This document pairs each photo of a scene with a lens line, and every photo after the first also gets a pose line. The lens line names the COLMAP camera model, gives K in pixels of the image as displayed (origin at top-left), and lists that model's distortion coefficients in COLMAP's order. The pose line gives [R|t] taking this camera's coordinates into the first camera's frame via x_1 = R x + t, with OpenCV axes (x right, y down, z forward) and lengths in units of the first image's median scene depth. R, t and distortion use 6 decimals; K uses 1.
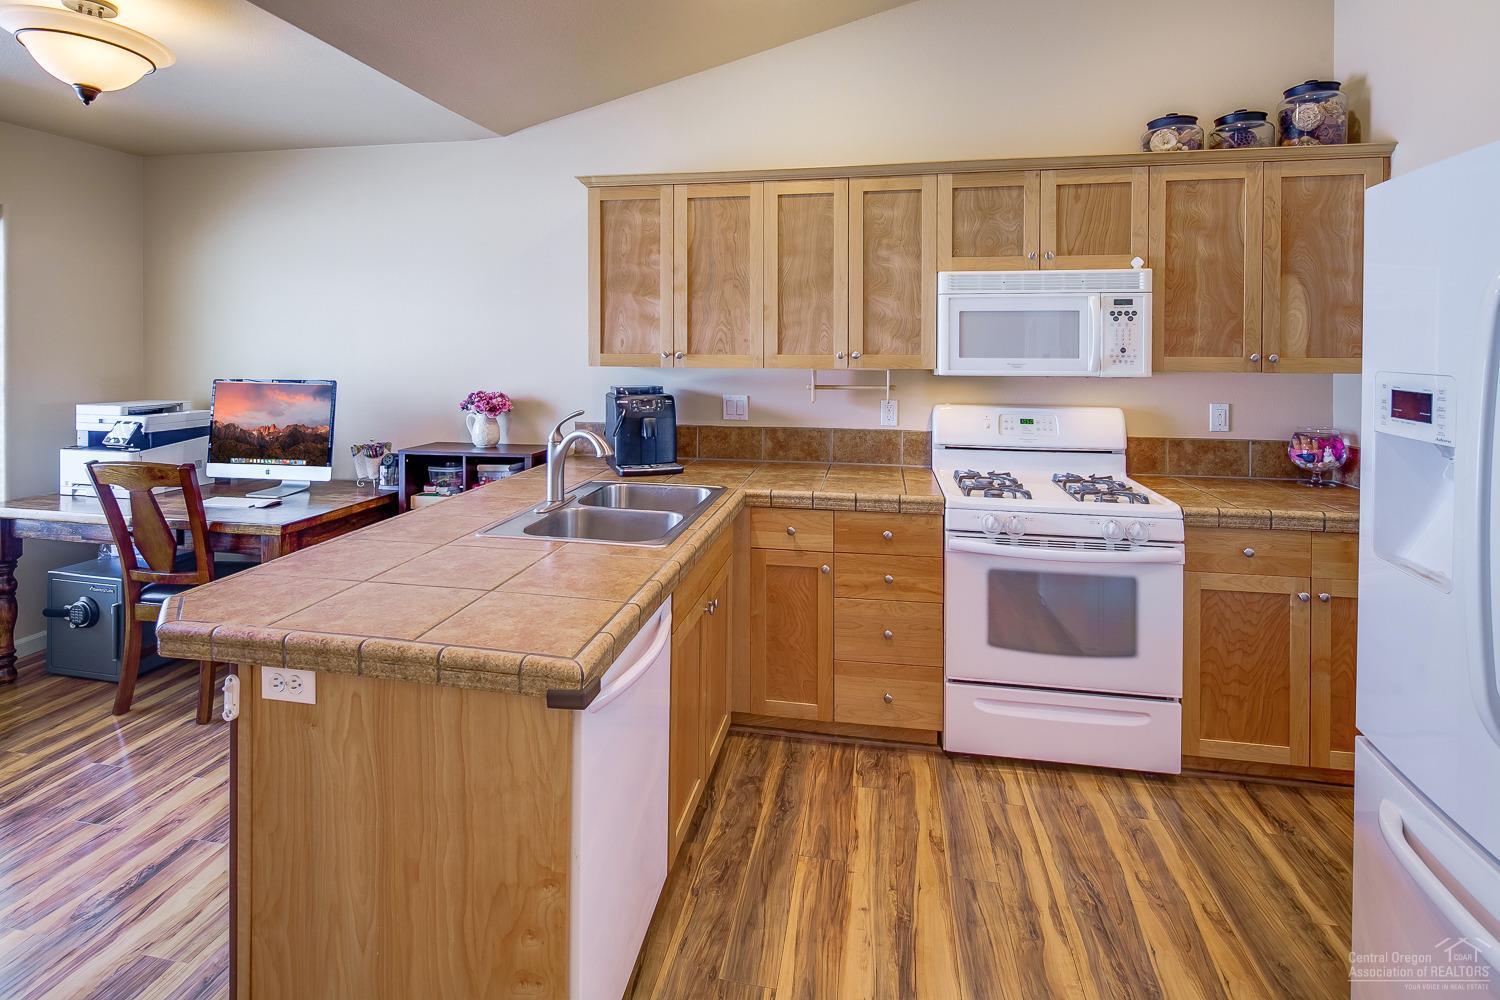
lens RADIAL K [[745.9, 0, 714.4], [0, 745.9, 348.9], [0, 0, 1]] dist [-0.001530, 0.001595]
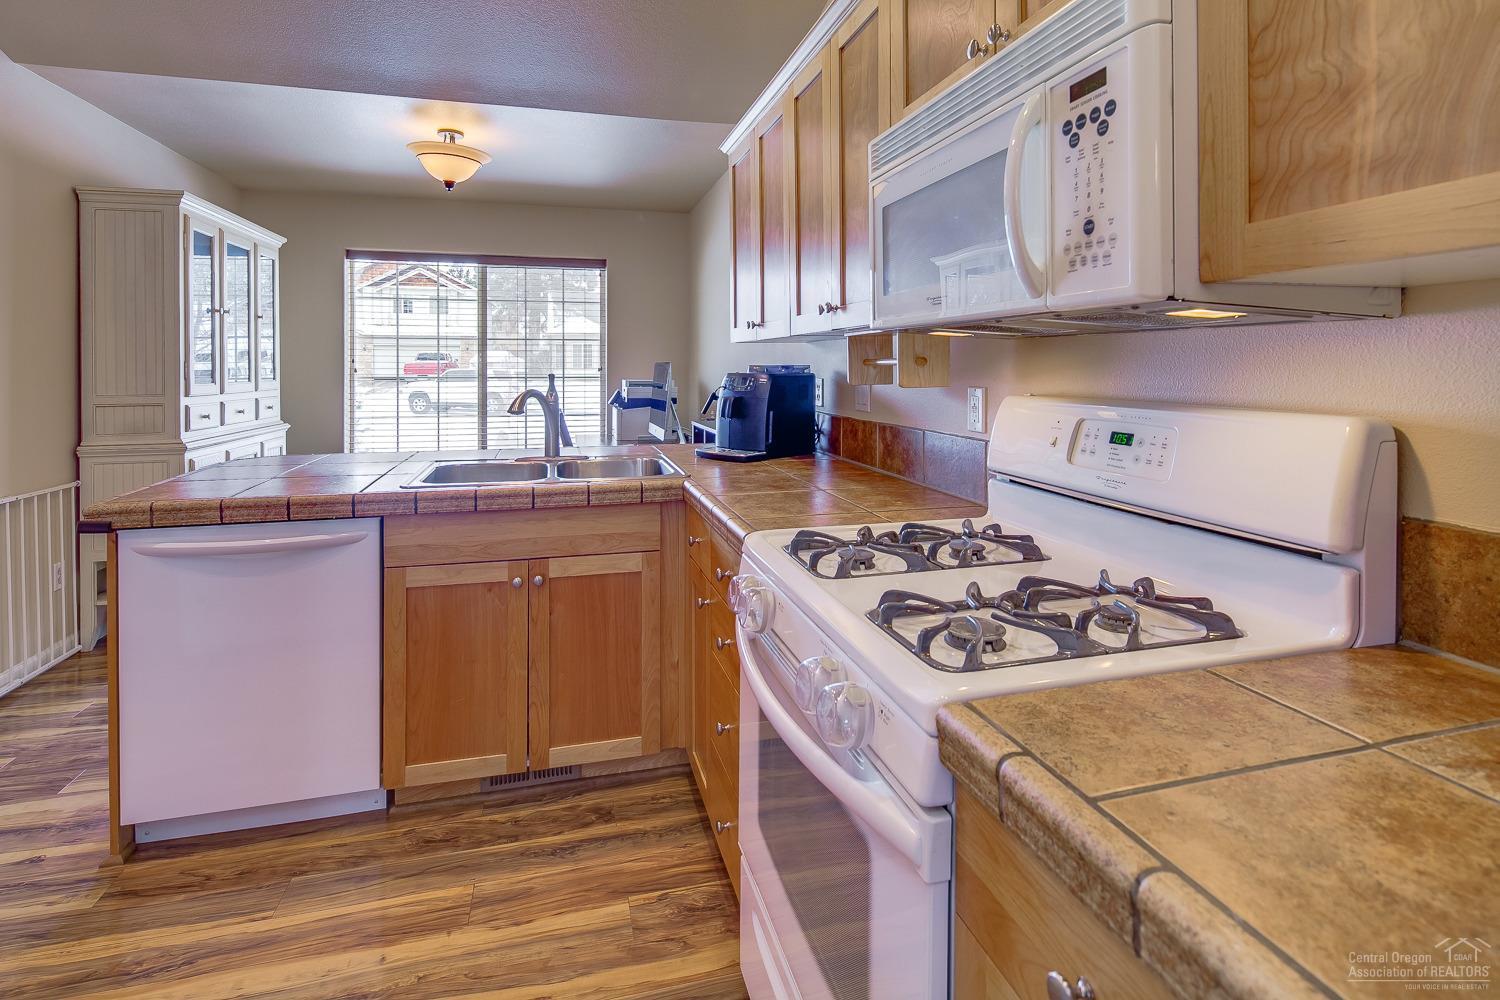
lens RADIAL K [[711.7, 0, 727.0], [0, 711.7, 368.5], [0, 0, 1]] dist [0.002103, -0.000524]
pose [[0.436458, 0.002327, -0.899721, 0.661167], [-0.006213, 0.999981, -0.000427, 0.058125], [0.899703, 0.005776, 0.436464, 0.610923]]
